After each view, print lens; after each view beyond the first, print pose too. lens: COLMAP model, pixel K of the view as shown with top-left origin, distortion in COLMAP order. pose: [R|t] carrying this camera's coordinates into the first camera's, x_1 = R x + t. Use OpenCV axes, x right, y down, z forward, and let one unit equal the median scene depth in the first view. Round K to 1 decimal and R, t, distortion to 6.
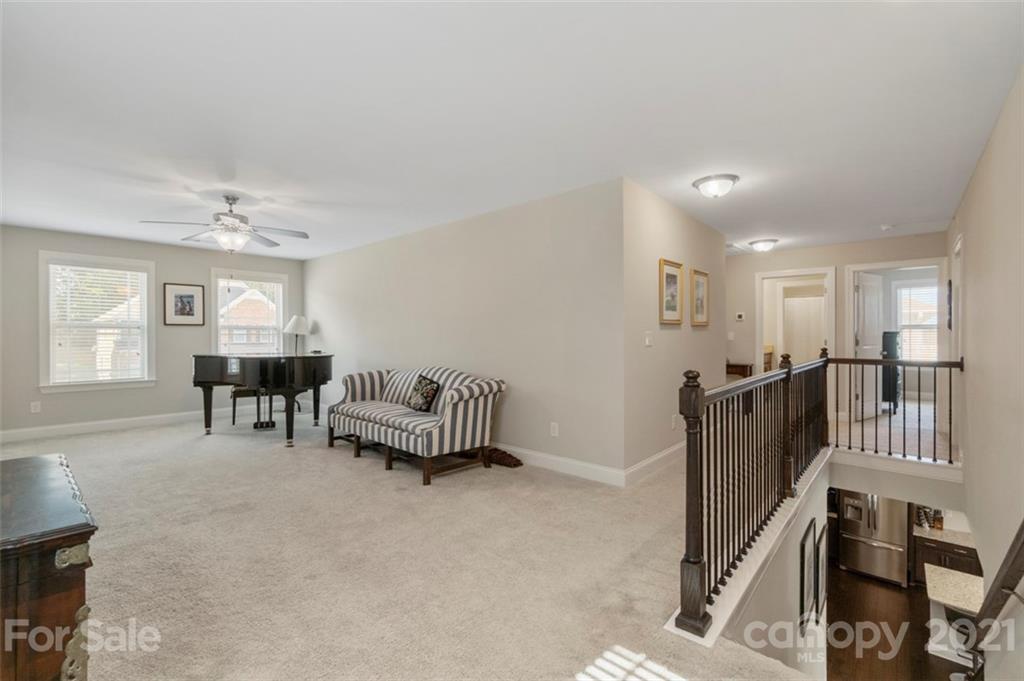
lens RADIAL K [[447.5, 0, 506.4], [0, 447.5, 343.0], [0, 0, 1]] dist [-0.009040, 0.003575]
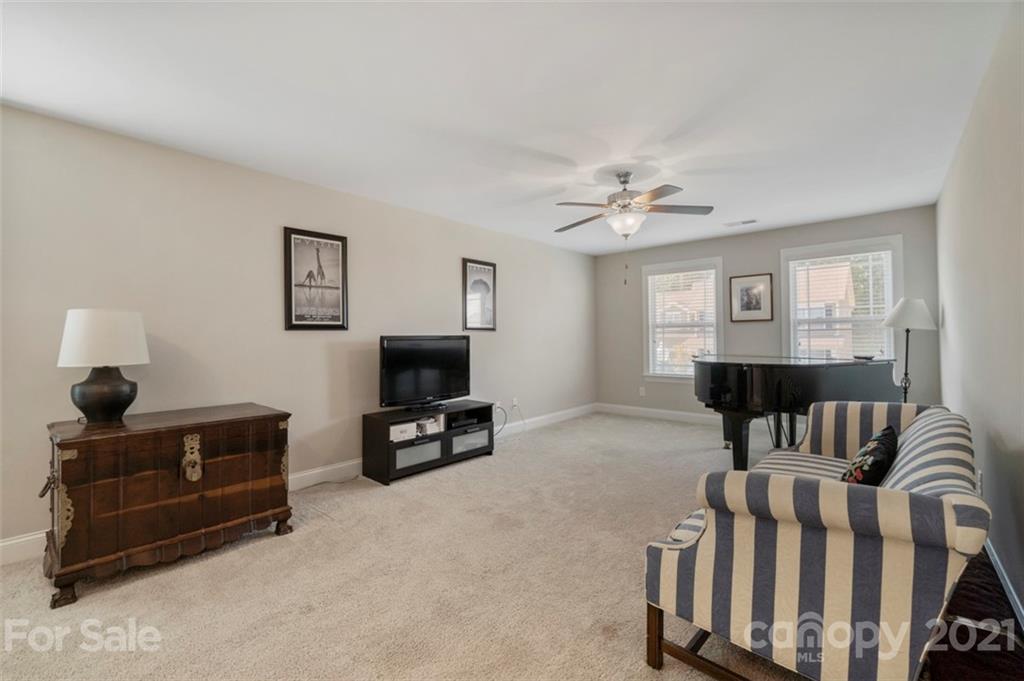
lens RADIAL K [[447.5, 0, 512.8], [0, 447.5, 340.3], [0, 0, 1]] dist [-0.009040, 0.003575]
pose [[0.001945, 0.008036, -0.999966, 0.172296], [-0.003864, 0.999960, 0.008028, -0.007464], [0.999991, 0.003849, 0.001976, 0.544798]]
